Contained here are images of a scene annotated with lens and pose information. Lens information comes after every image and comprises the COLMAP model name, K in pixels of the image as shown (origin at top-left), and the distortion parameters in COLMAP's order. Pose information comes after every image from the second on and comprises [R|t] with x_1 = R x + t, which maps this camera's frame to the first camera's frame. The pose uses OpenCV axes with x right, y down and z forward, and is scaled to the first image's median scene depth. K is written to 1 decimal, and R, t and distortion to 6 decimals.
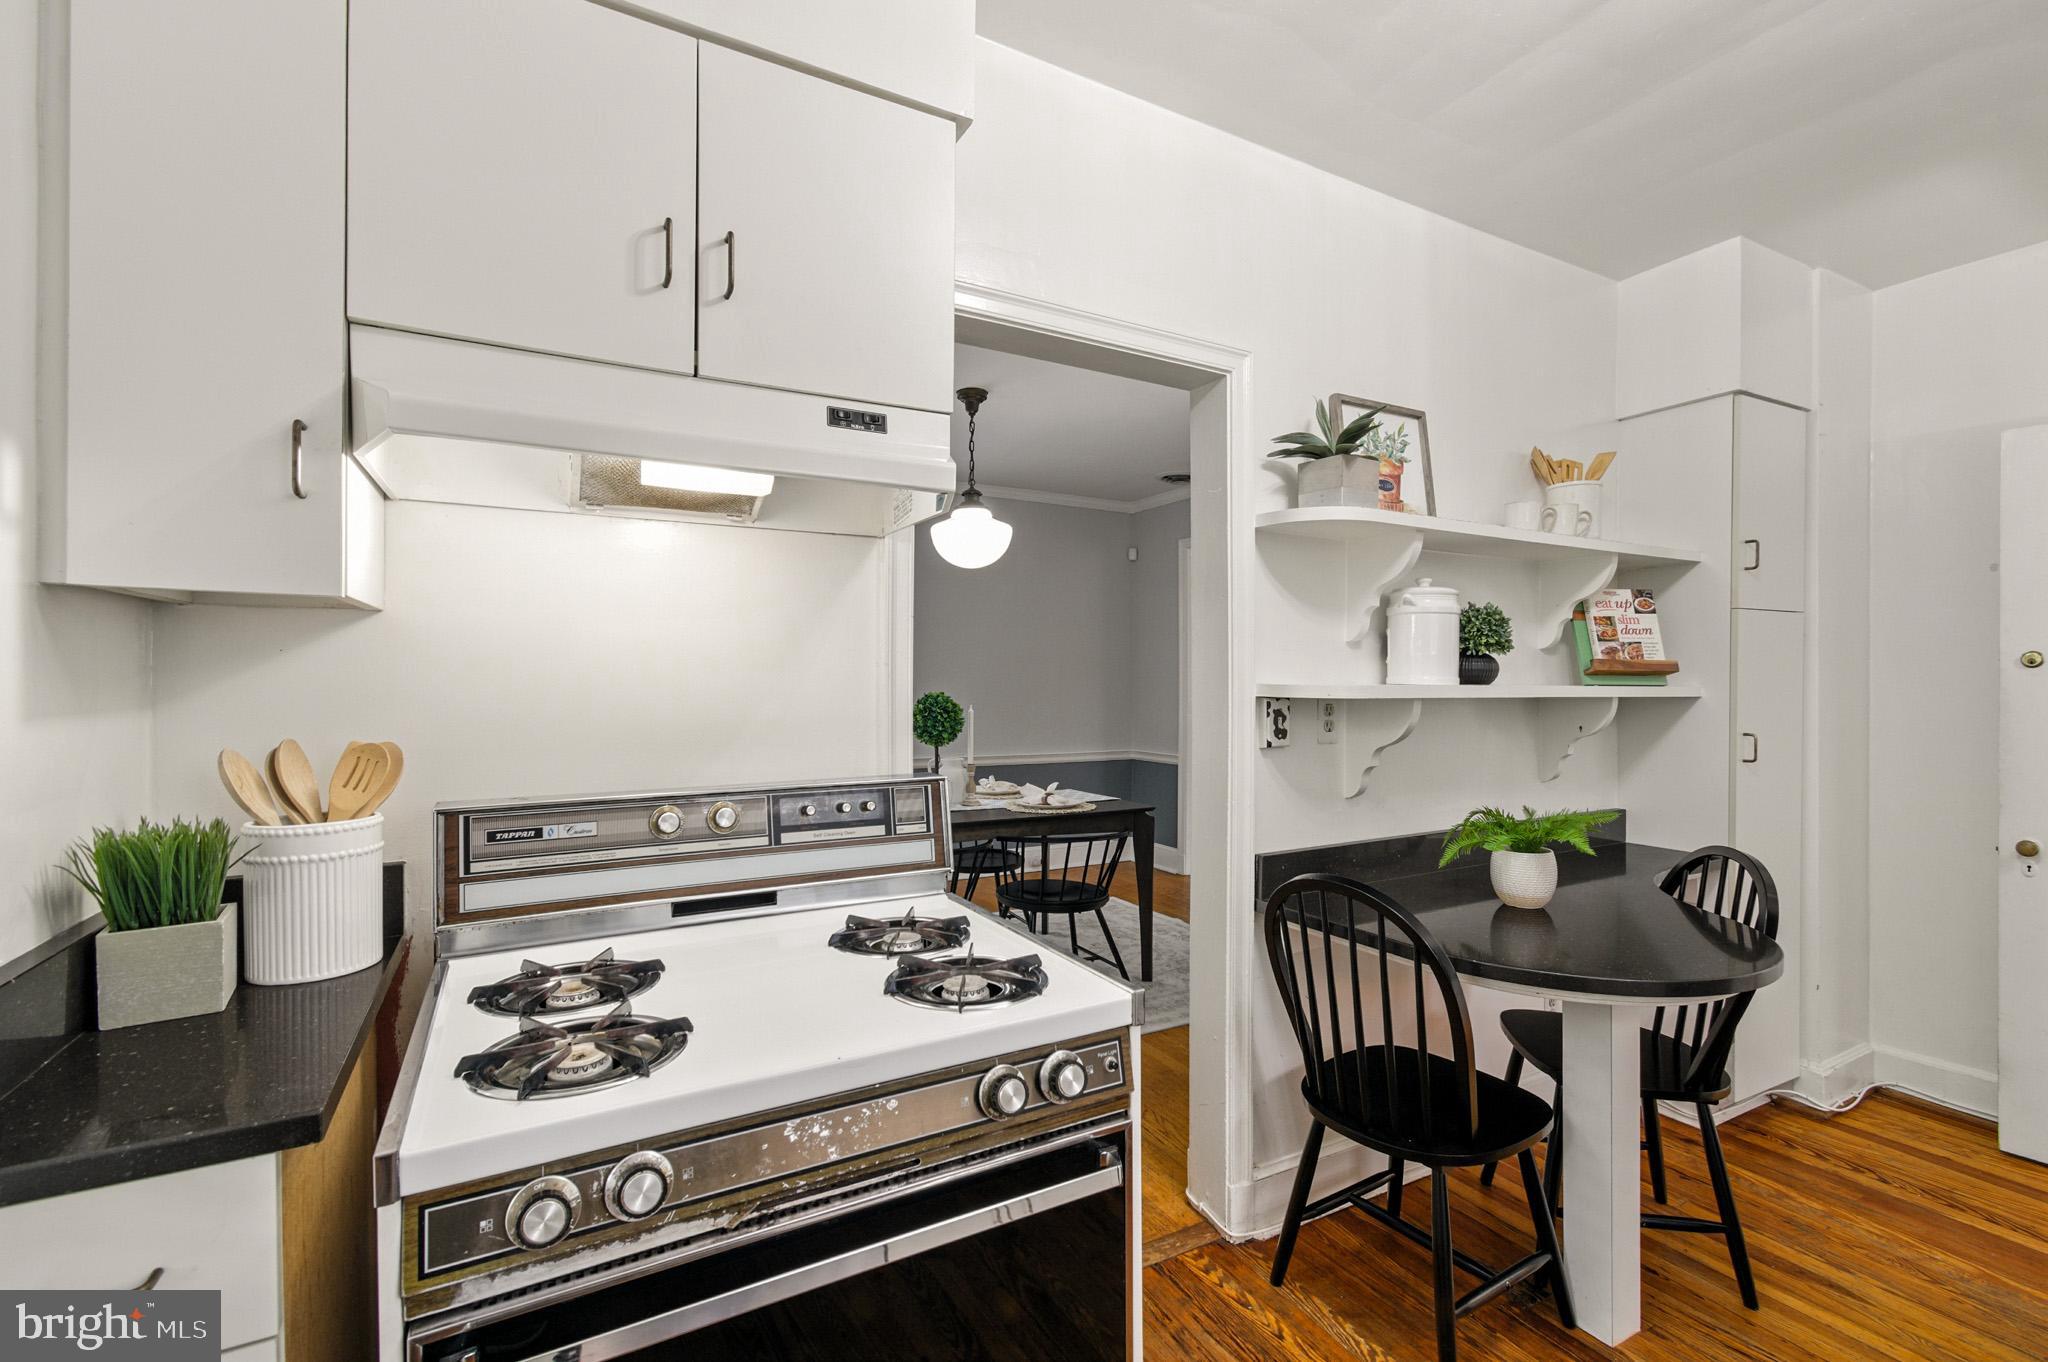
lens RADIAL K [[906.8, 0, 1024.0], [0, 906.8, 681.0], [0, 0, 1]] dist [0.000858, 0.000977]
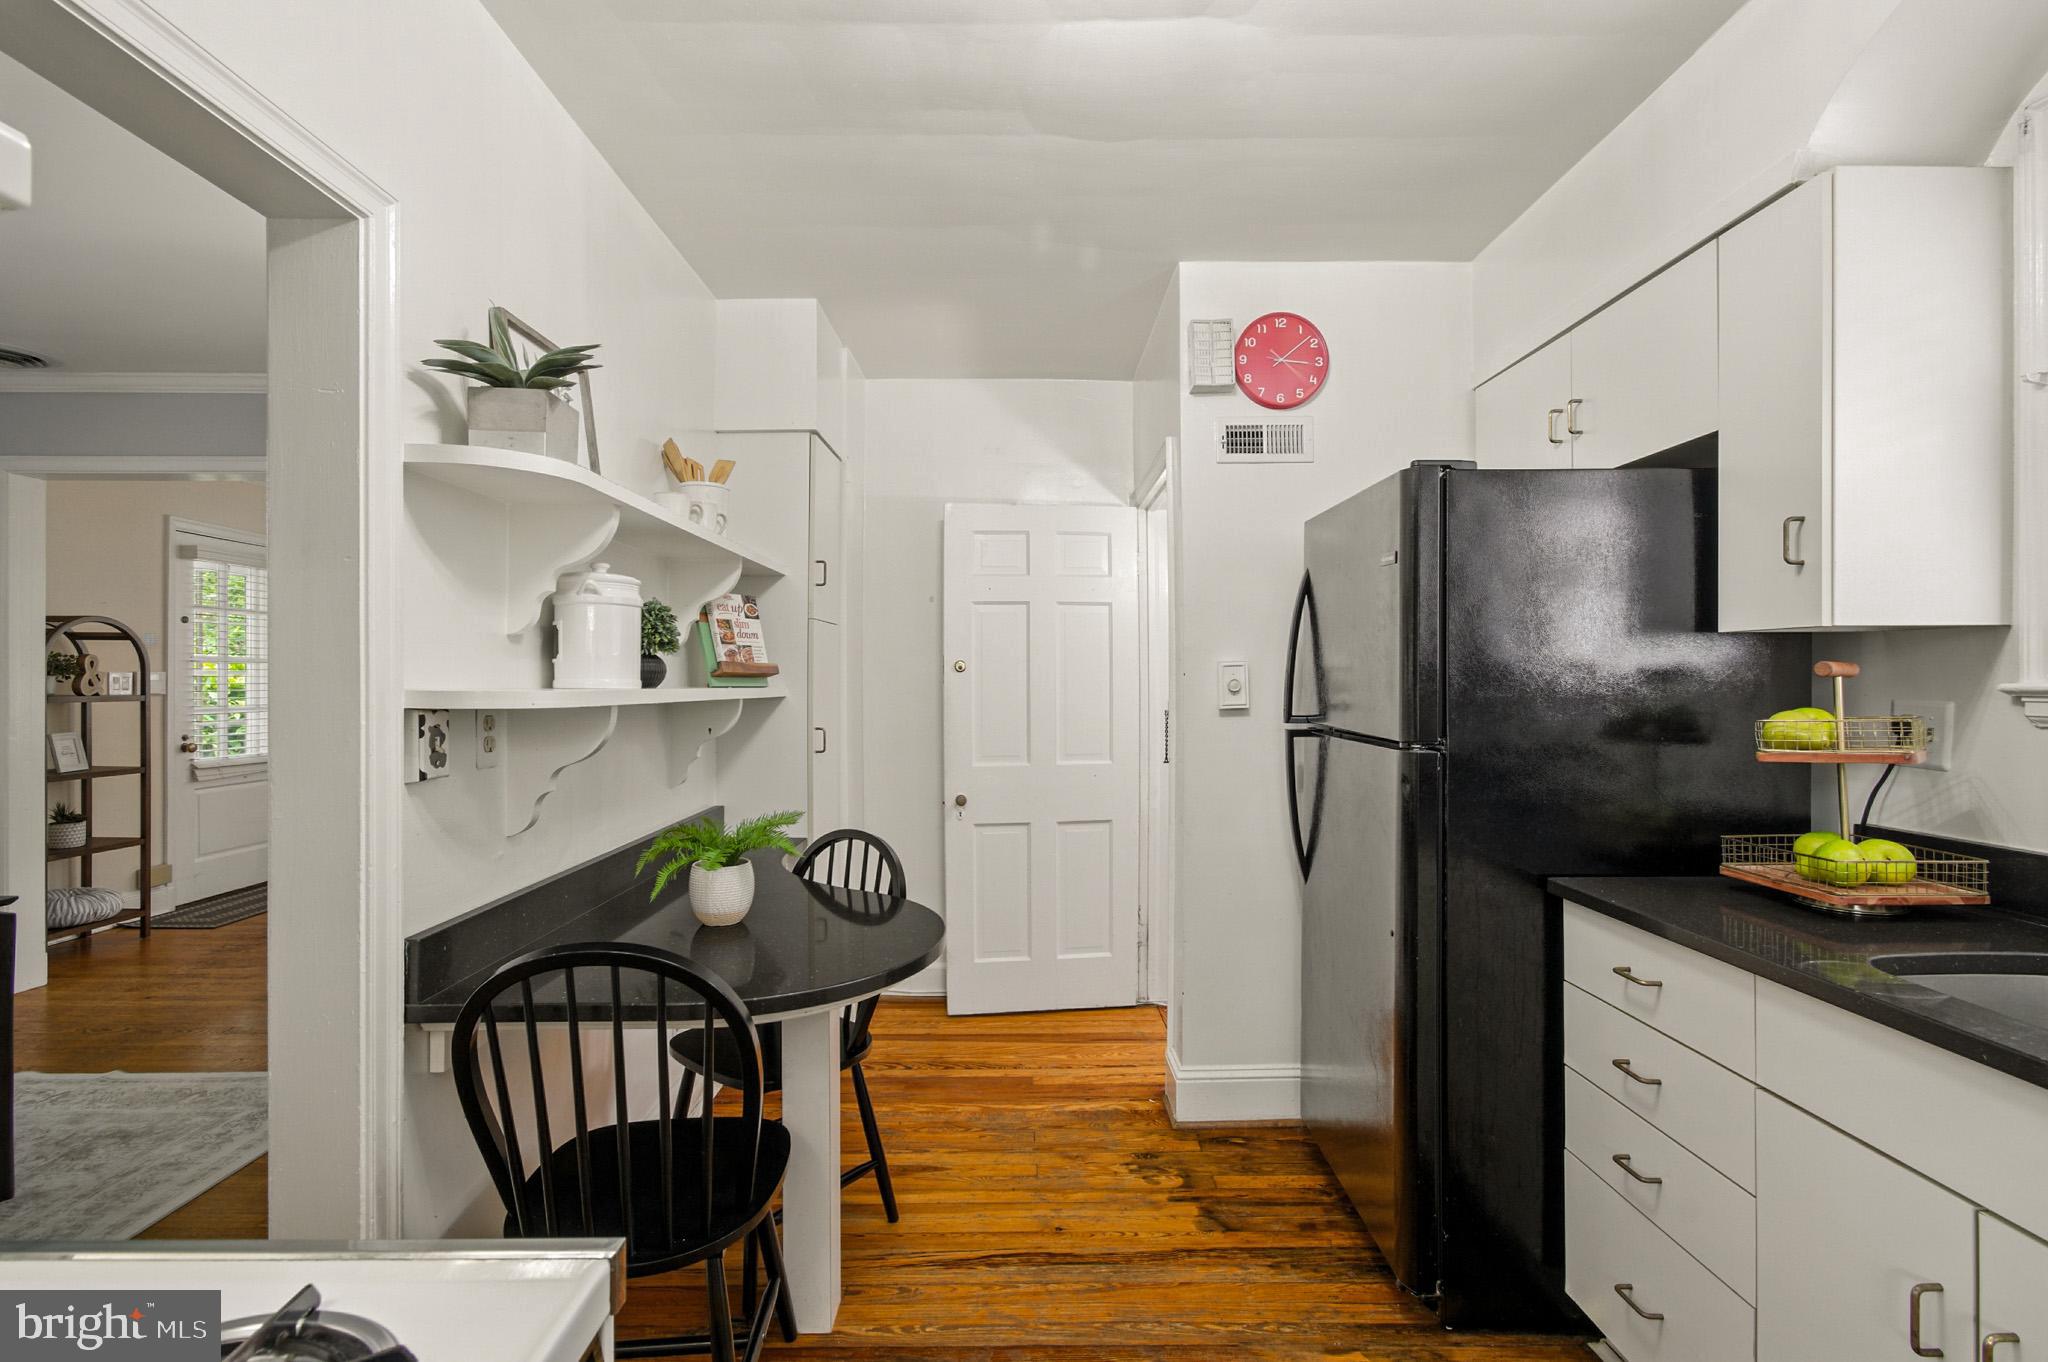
lens RADIAL K [[908.4, 0, 1025.1], [0, 908.4, 676.5], [0, 0, 1]] dist [-0.023547, 0.014988]
pose [[0.474443, 0.001074, 0.880285, -0.116974], [0.003499, 0.999989, -0.003106, -0.002984], [-0.880279, 0.004554, 0.474434, 0.255063]]
